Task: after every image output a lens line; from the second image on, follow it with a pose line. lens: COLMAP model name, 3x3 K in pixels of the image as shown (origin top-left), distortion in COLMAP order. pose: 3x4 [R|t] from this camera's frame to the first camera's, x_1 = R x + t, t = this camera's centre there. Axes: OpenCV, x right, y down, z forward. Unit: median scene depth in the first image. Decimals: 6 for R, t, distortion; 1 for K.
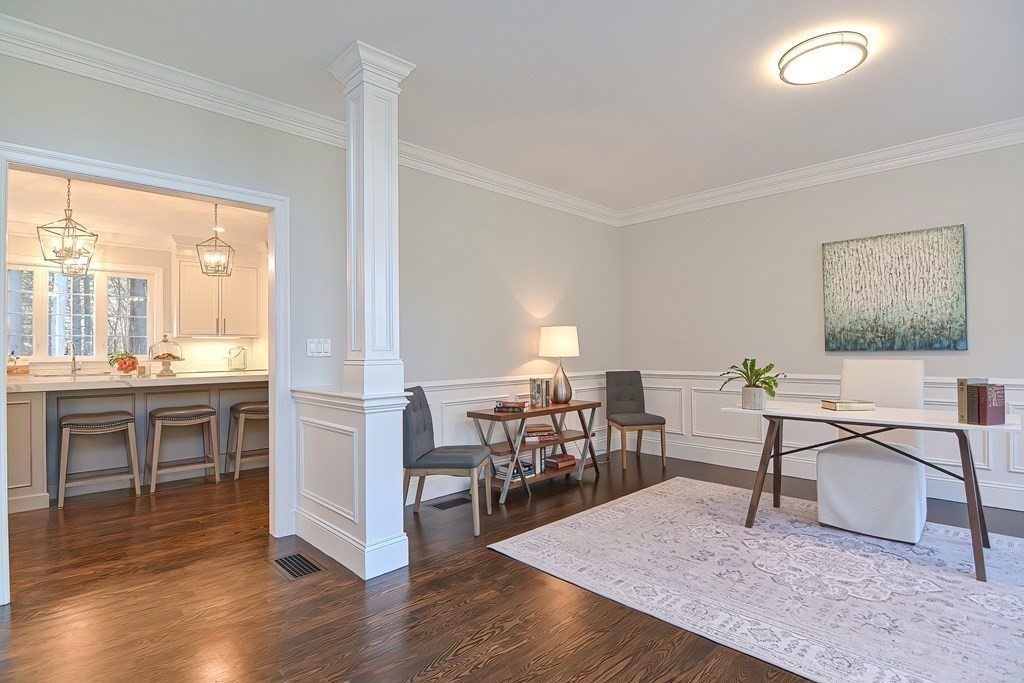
lens RADIAL K [[508.9, 0, 507.0], [0, 508.9, 343.0], [0, 0, 1]] dist [-0.014696, -0.004383]
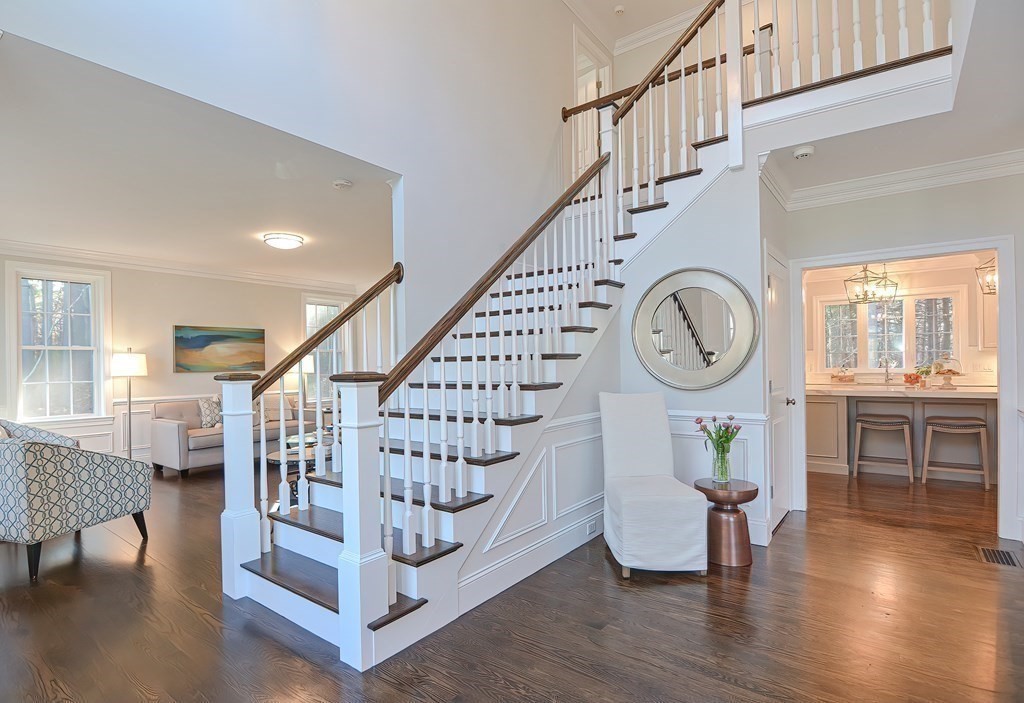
lens RADIAL K [[520.1, 0, 474.3], [0, 520.1, 366.1], [0, 0, 1]] dist [-0.021493, -0.003036]
pose [[0.114695, 0.010515, -0.993345, 0.410878], [0.029184, 0.999477, 0.013950, -0.040431], [0.992972, -0.030590, 0.114328, -0.229659]]
